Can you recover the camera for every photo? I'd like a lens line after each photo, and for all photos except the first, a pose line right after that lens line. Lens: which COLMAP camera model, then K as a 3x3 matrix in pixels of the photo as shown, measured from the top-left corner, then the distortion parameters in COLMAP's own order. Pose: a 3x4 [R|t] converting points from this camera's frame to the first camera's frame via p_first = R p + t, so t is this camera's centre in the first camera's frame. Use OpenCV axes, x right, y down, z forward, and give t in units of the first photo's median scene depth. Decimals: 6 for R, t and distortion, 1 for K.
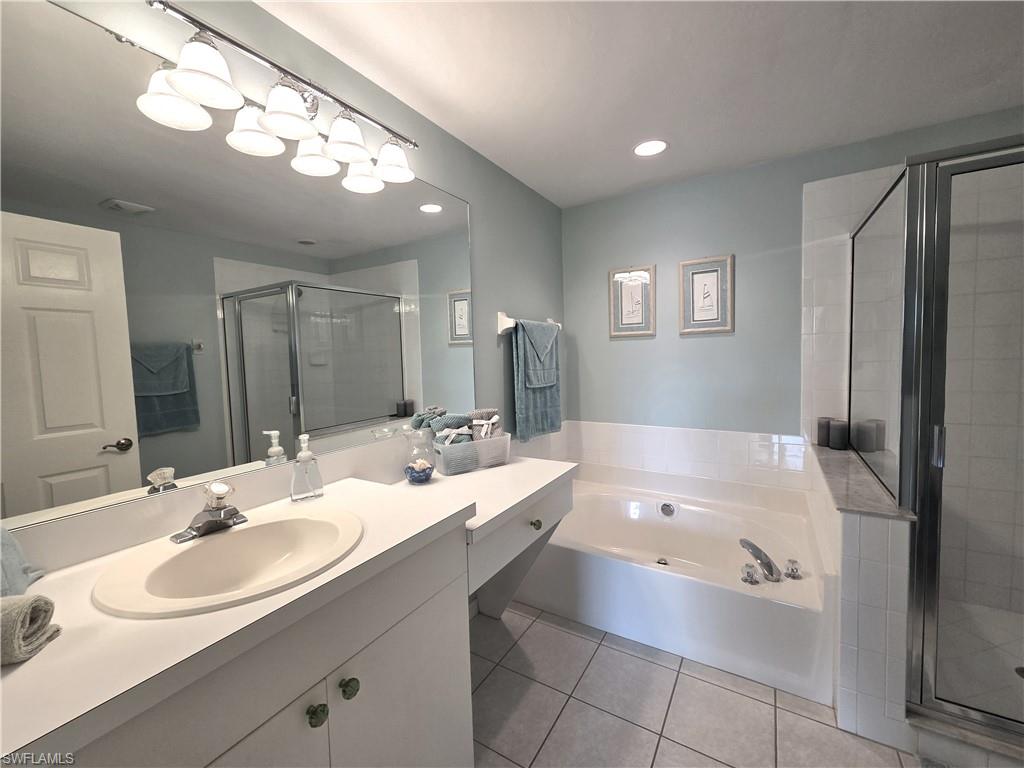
lens RADIAL K [[422.9, 0, 507.1], [0, 422.9, 382.3], [0, 0, 1]] dist [0.004272, -0.001392]
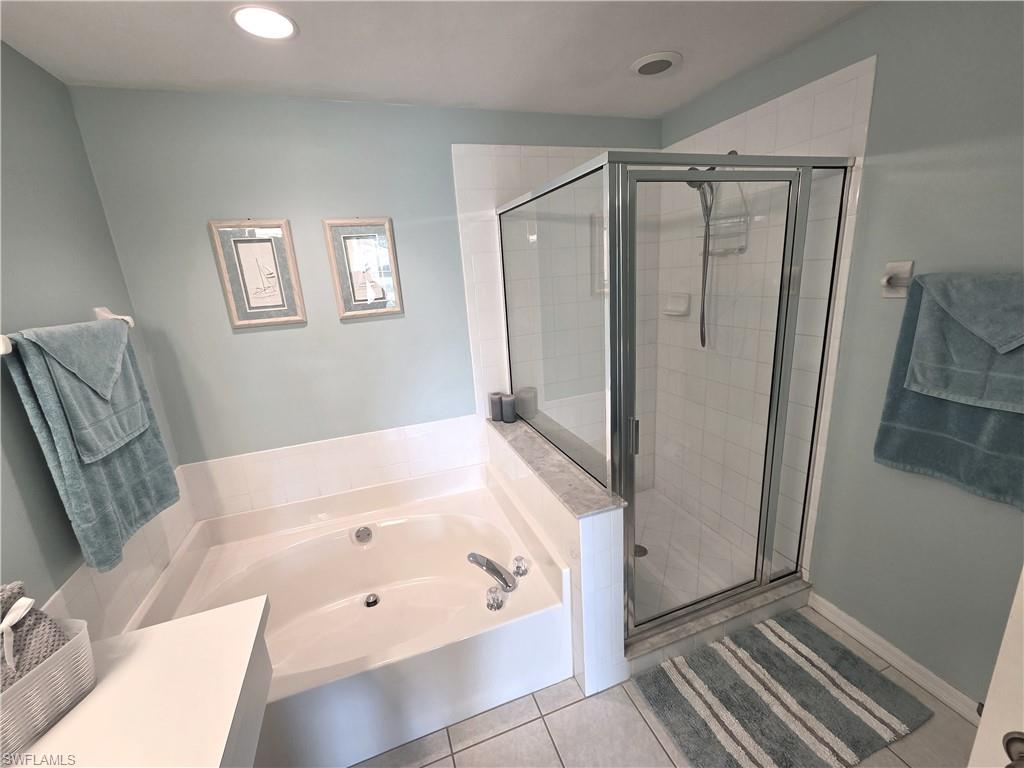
lens RADIAL K [[422.9, 0, 515.2], [0, 422.9, 385.3], [0, 0, 1]] dist [0.004272, -0.001392]
pose [[0.623100, -0.209578, 0.753541, 0.004453], [0.098128, 0.976766, 0.190521, -0.120555], [-0.775963, -0.044770, 0.629188, 0.291474]]
